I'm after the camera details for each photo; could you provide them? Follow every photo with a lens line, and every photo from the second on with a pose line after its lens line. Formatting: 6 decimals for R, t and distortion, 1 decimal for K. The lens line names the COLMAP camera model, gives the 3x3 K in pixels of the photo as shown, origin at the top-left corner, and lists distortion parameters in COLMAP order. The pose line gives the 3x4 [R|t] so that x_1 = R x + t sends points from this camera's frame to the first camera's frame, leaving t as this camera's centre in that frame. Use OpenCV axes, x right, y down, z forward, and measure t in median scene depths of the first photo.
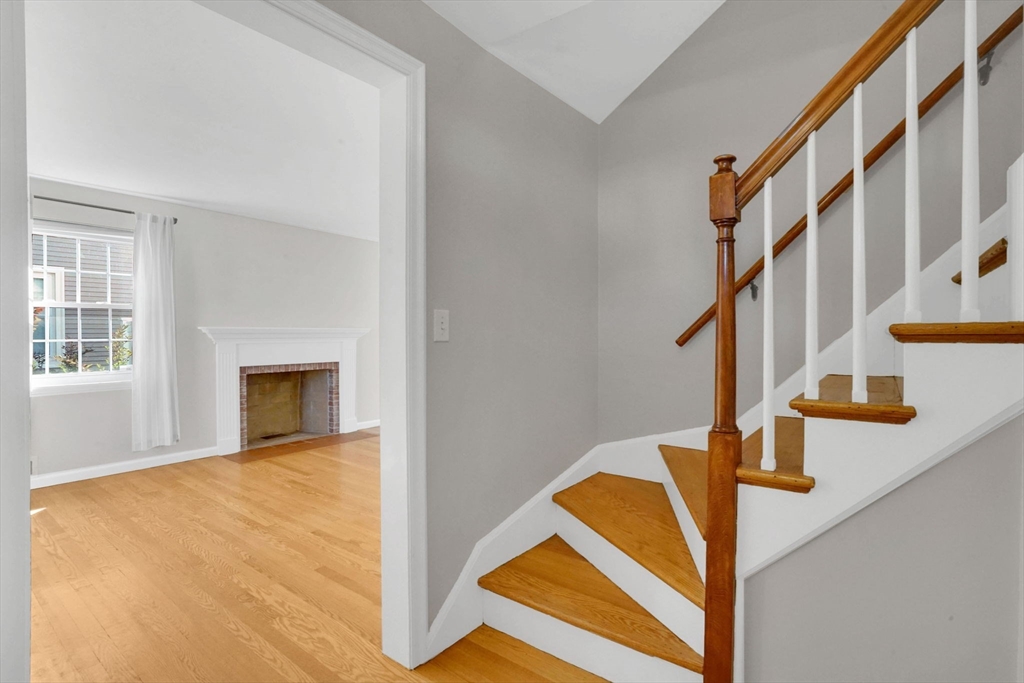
lens RADIAL K [[486.7, 0, 512.0], [0, 486.7, 341.5], [0, 0, 1]] dist [-0.024954, 0.012955]
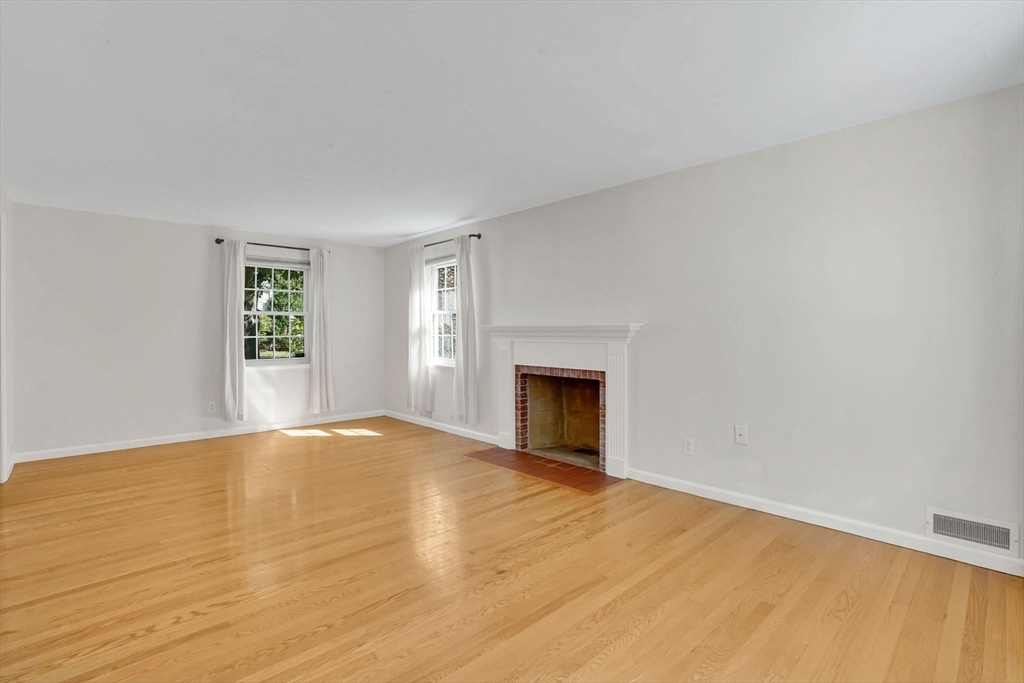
lens RADIAL K [[486.7, 0, 512.0], [0, 486.7, 341.5], [0, 0, 1]] dist [-0.024954, 0.012955]
pose [[-0.155250, 0.025887, -0.987536, 0.424978], [-0.010250, 0.999561, 0.027814, -0.023552], [0.987822, 0.014440, -0.154916, 1.149236]]
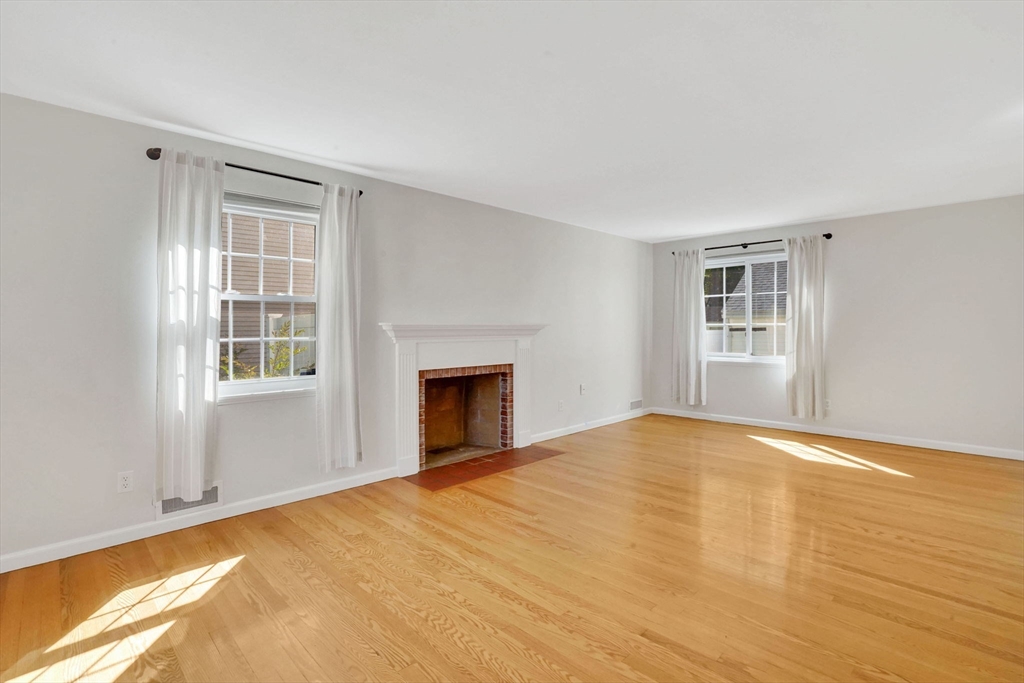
lens RADIAL K [[475.1, 0, 513.3], [0, 475.1, 335.1], [0, 0, 1]] dist [-0.069898, 0.025411]
pose [[0.992552, 0.001706, -0.121810, -0.301646], [-0.002182, 0.999990, -0.003775, -0.006199], [0.121802, 0.004013, 0.992546, 0.207922]]
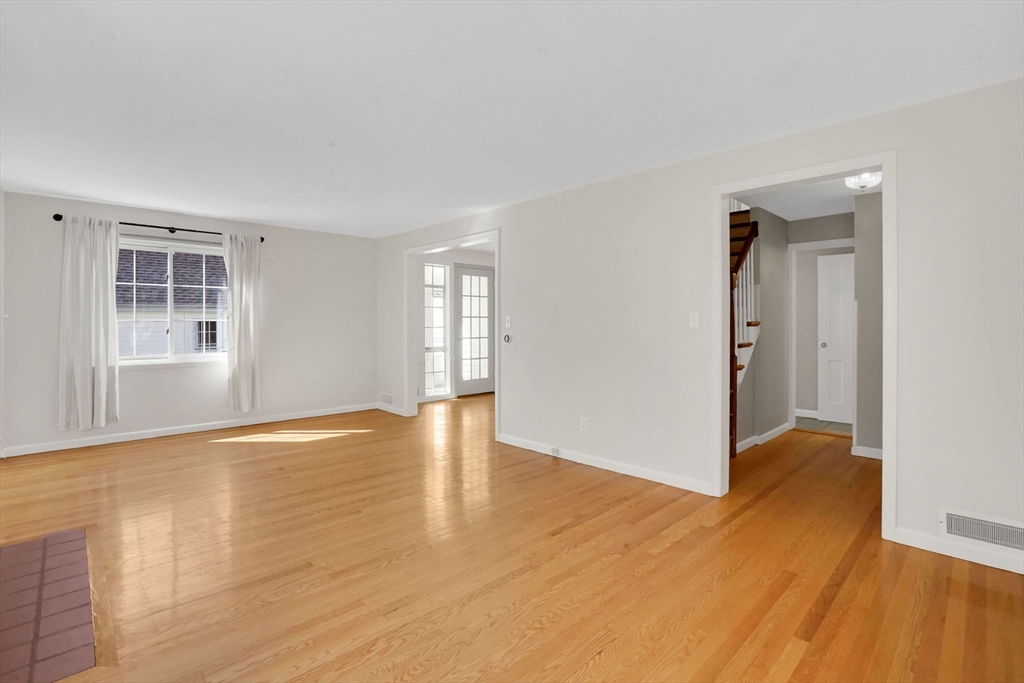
lens RADIAL K [[488.0, 0, 515.6], [0, 488.0, 331.2], [0, 0, 1]] dist [-0.040281, 0.014506]
pose [[0.131991, -0.010793, 0.991192, -0.812222], [0.014647, 0.999853, 0.008937, -0.012487], [-0.991143, 0.013339, 0.132130, 0.555777]]
